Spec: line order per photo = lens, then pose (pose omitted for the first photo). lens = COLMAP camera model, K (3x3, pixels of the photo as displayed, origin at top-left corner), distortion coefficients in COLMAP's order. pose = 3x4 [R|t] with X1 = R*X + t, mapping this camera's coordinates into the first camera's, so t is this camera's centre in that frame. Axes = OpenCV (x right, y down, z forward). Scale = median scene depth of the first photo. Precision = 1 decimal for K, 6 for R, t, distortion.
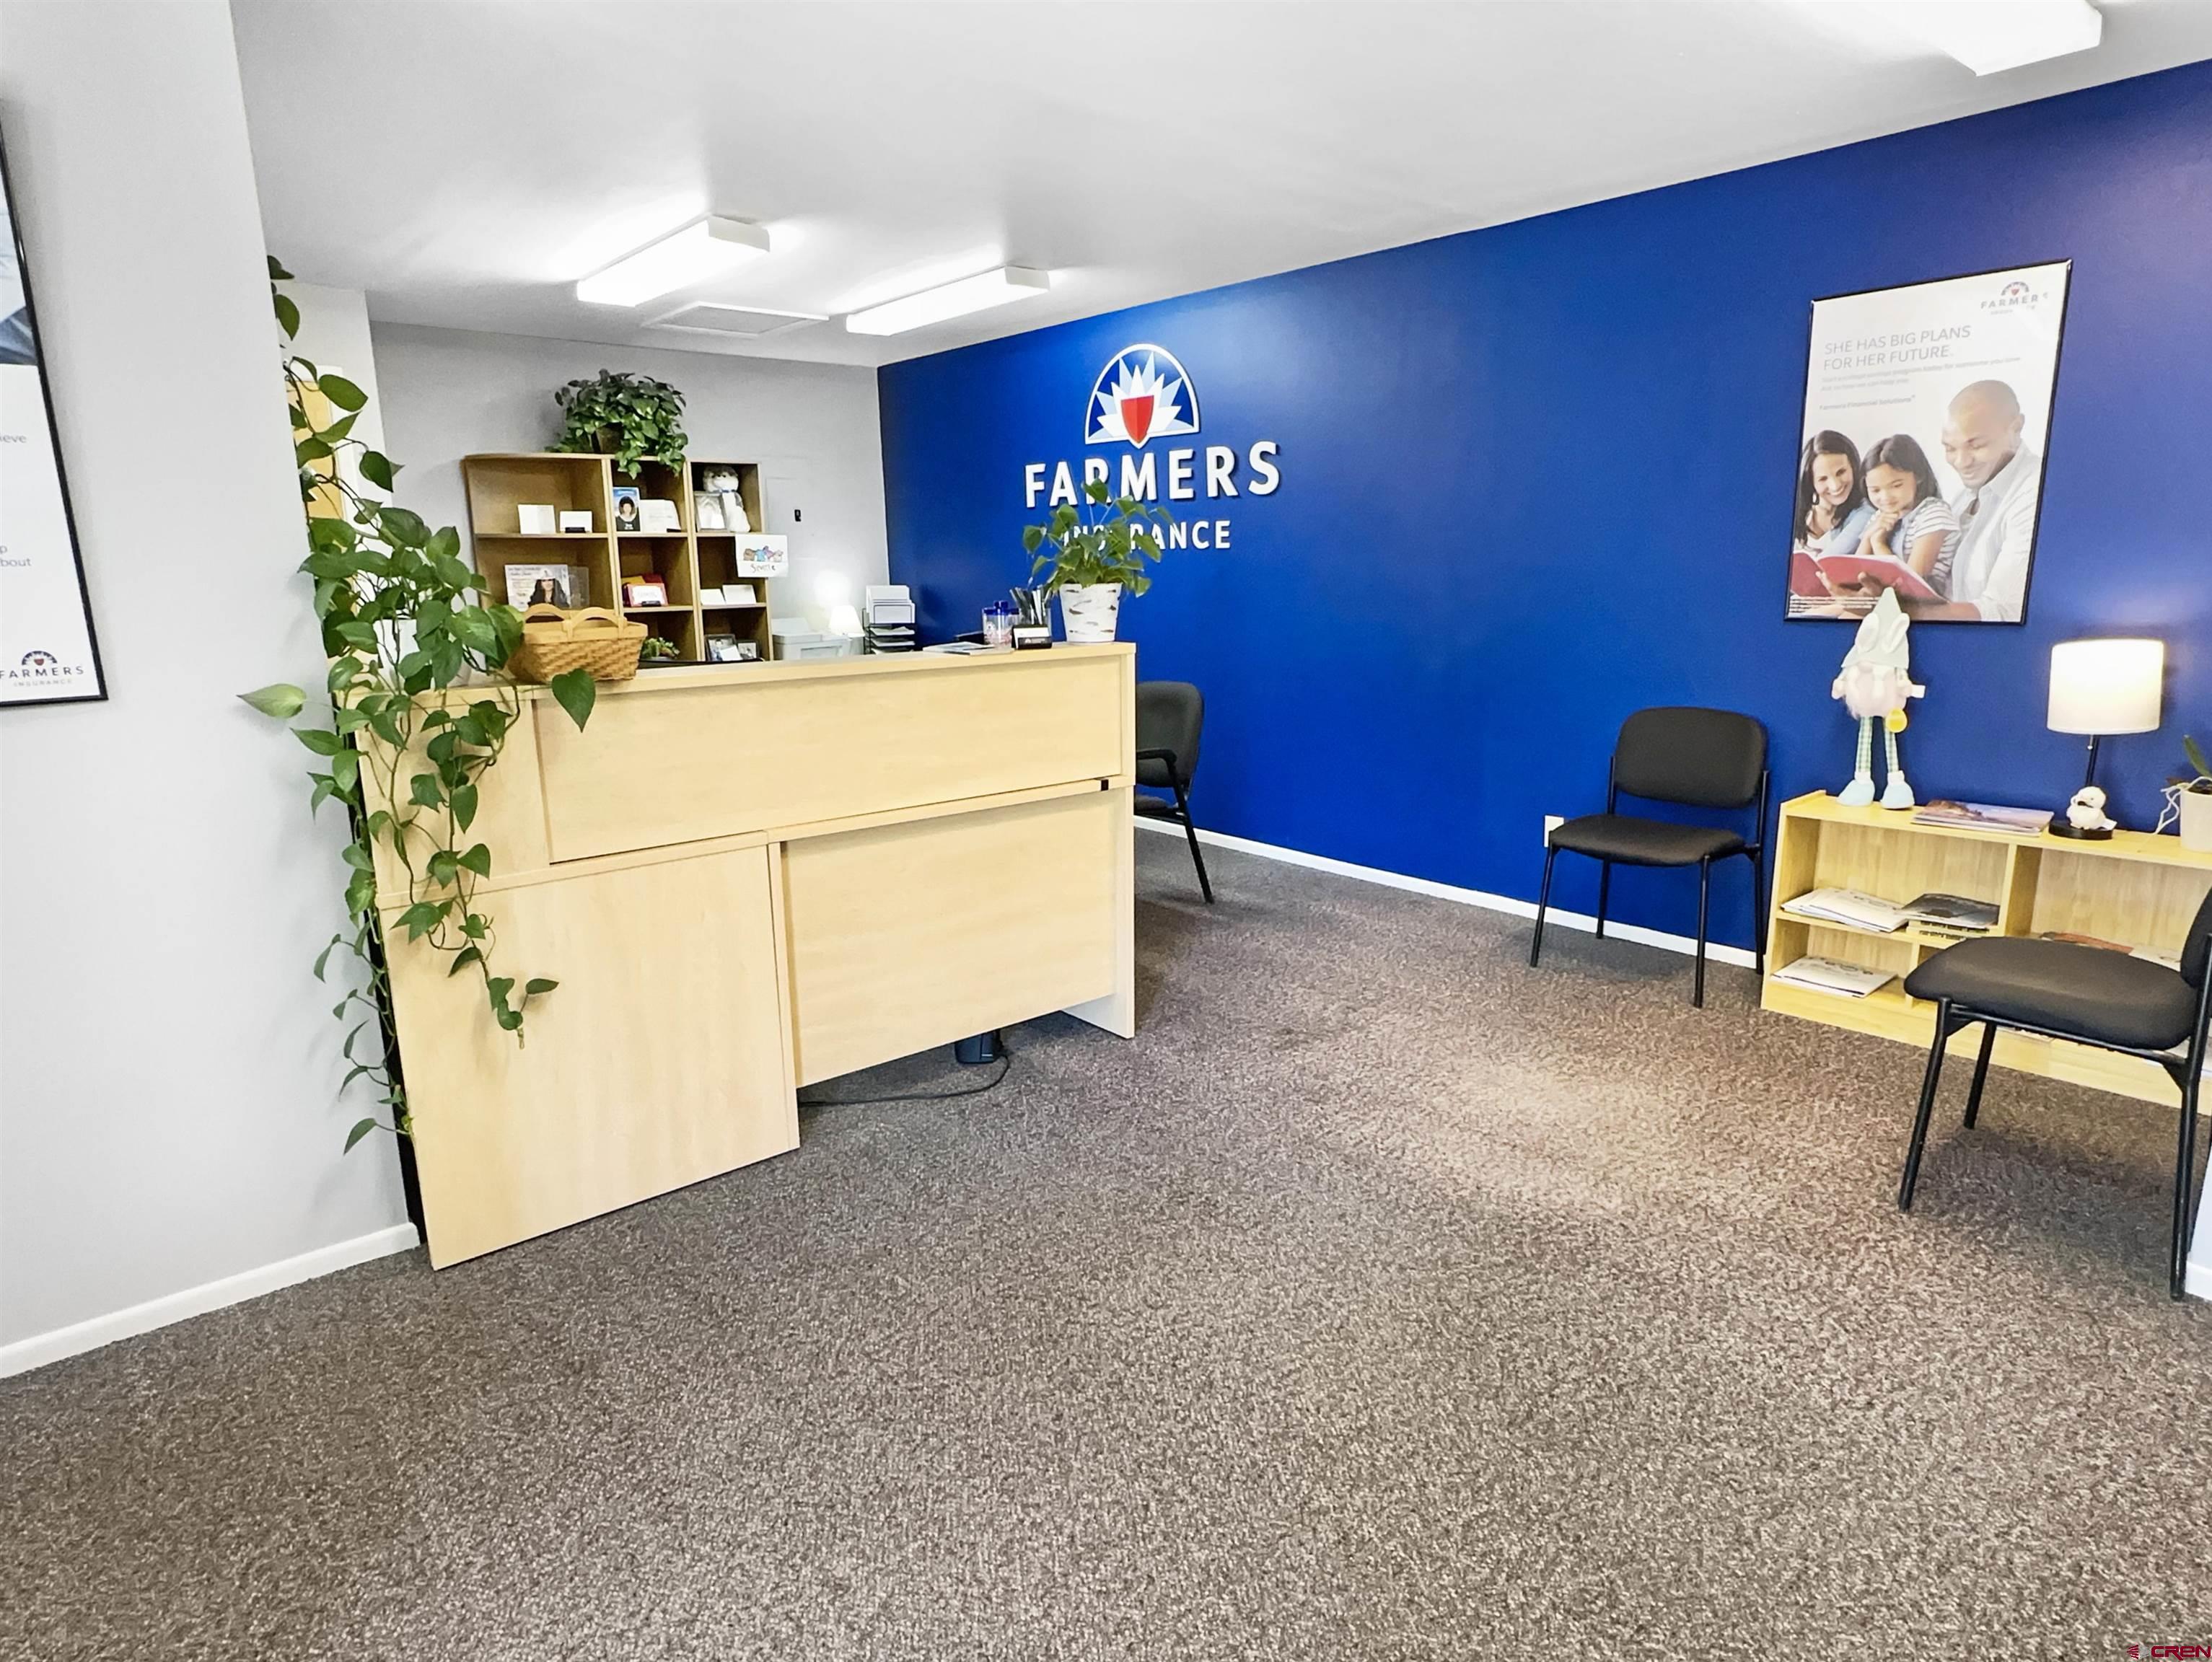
lens RADIAL K [[1246.1, 0, 1106.0], [0, 1246.1, 831.0], [0, 0, 1]] dist [-0.001743, 0.000639]
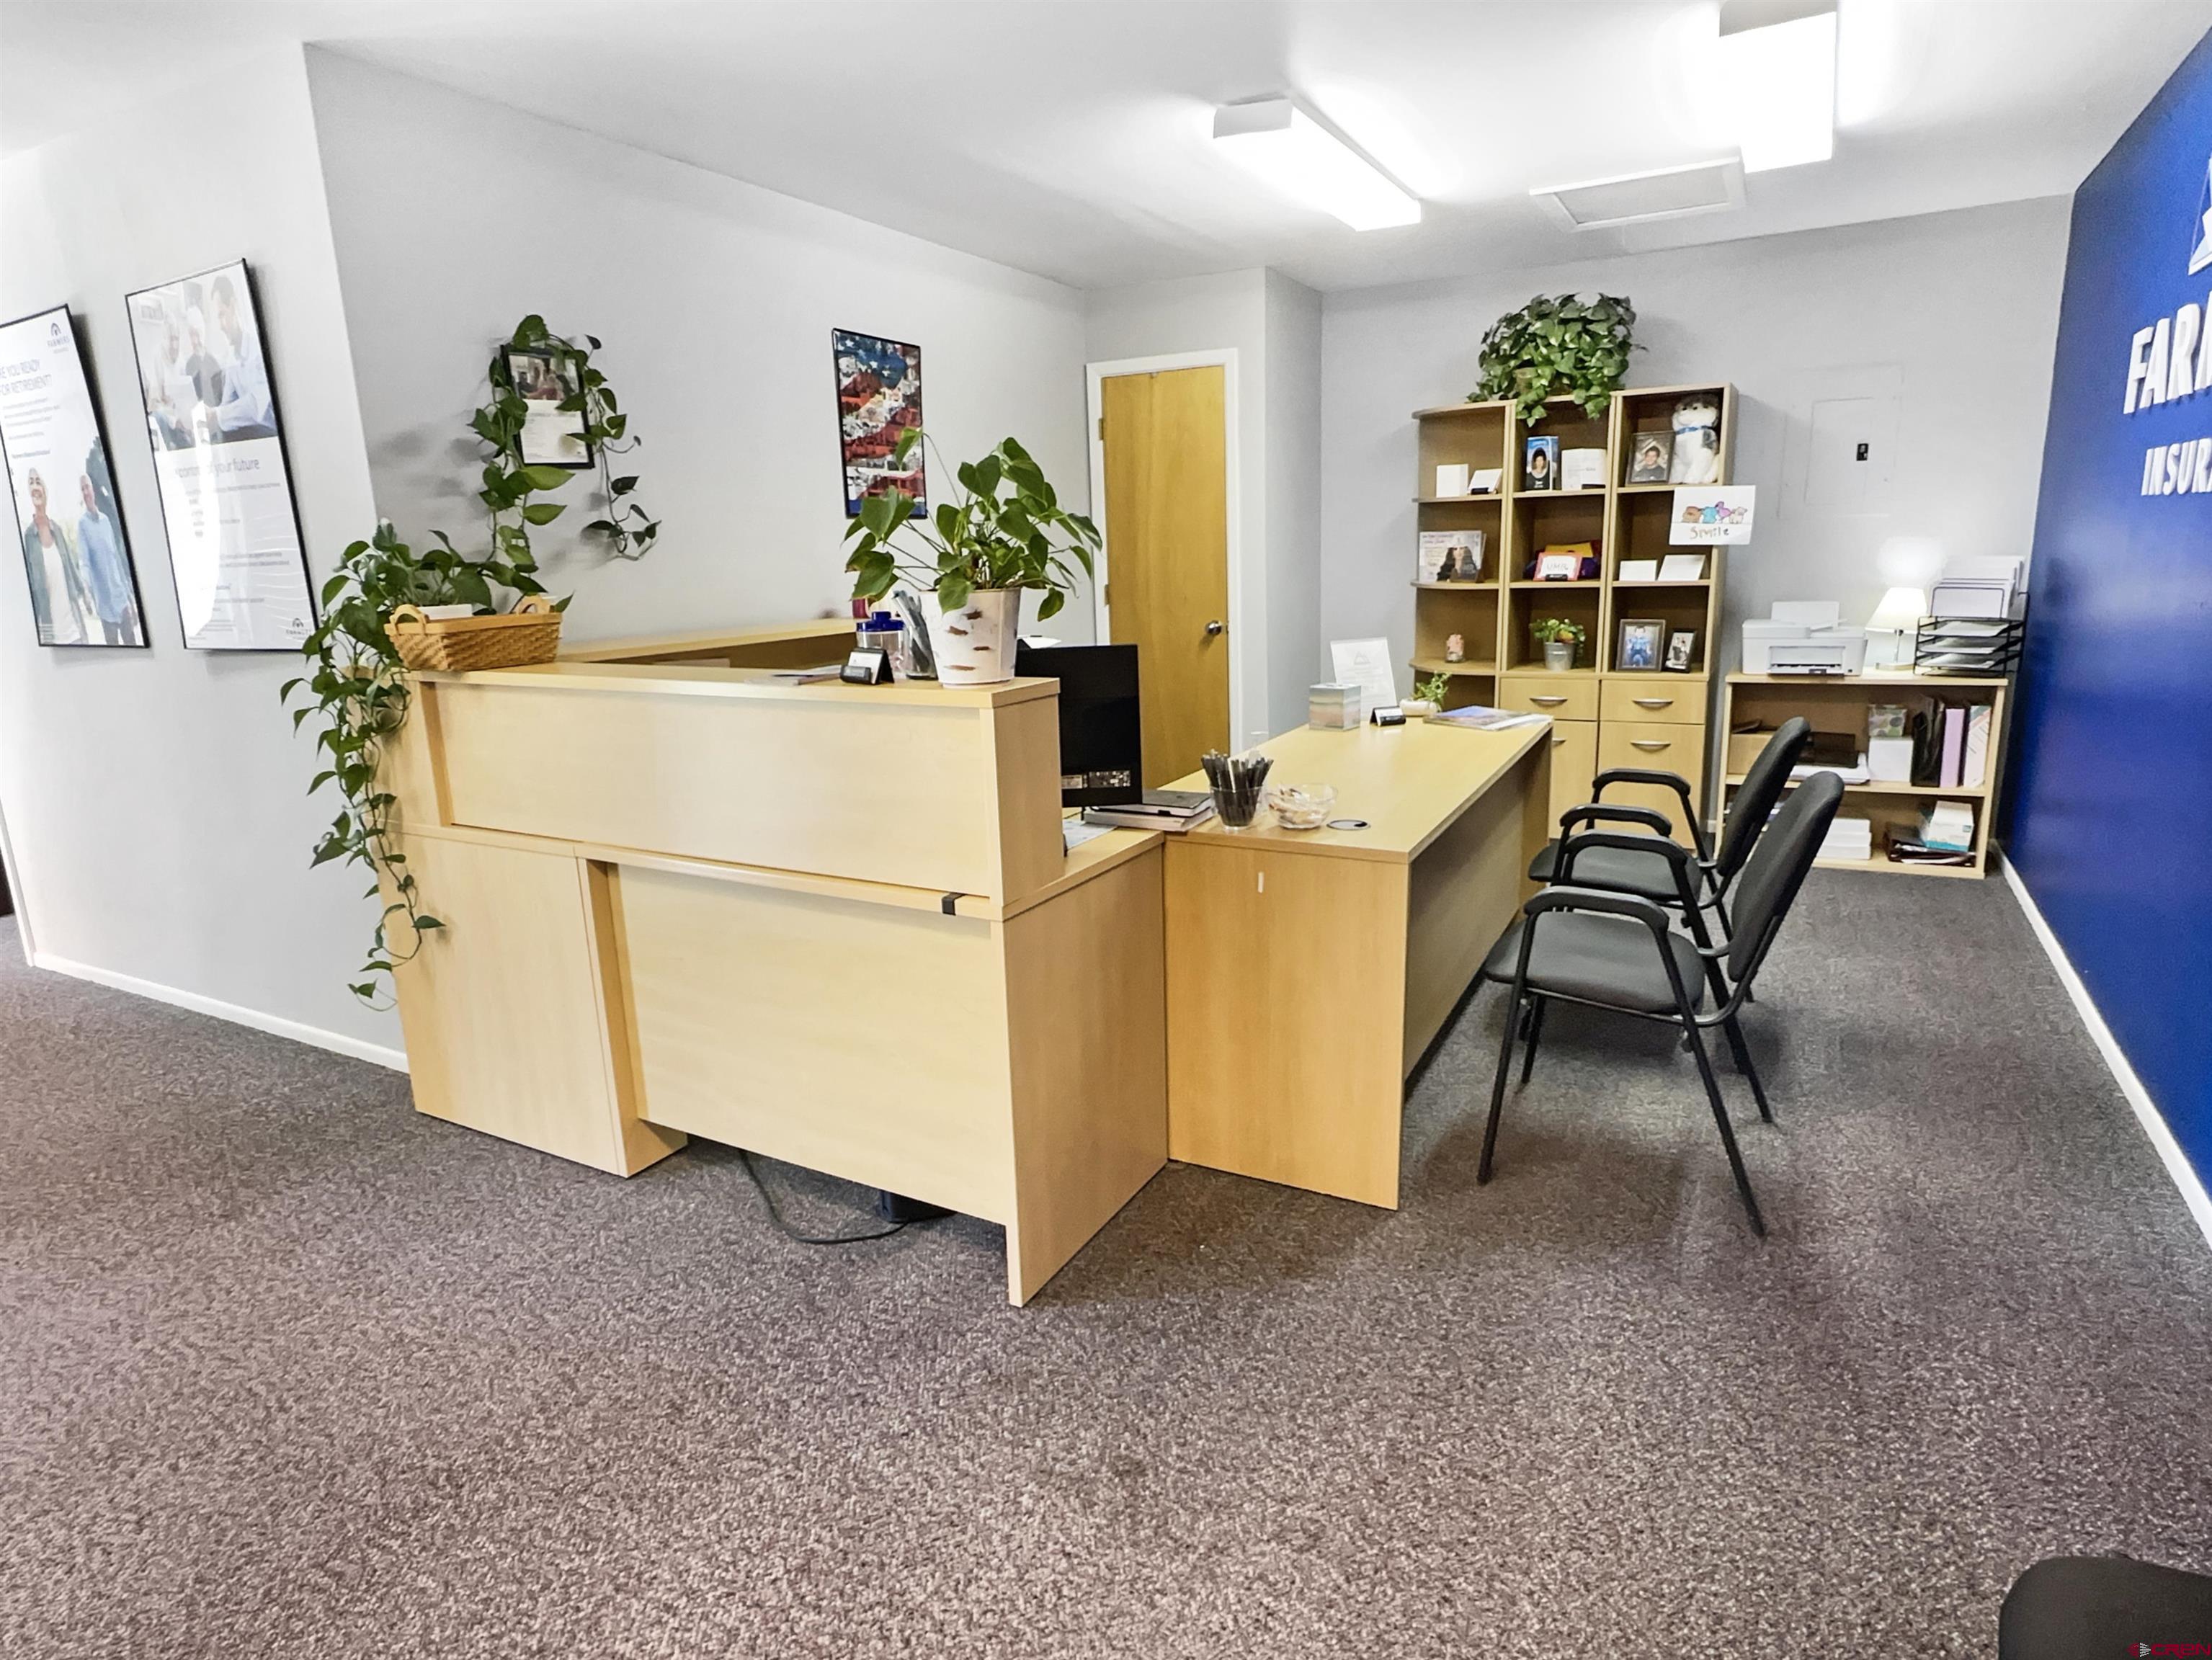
lens RADIAL K [[1246.2, 0, 1106.0], [0, 1246.2, 830.0], [0, 0, 1]] dist [-0.001743, 0.000639]
pose [[0.348576, 0.213959, -0.912533, 0.337559], [-0.176929, 0.971113, 0.160109, -0.107230], [0.920430, 0.105643, 0.376363, 0.466825]]
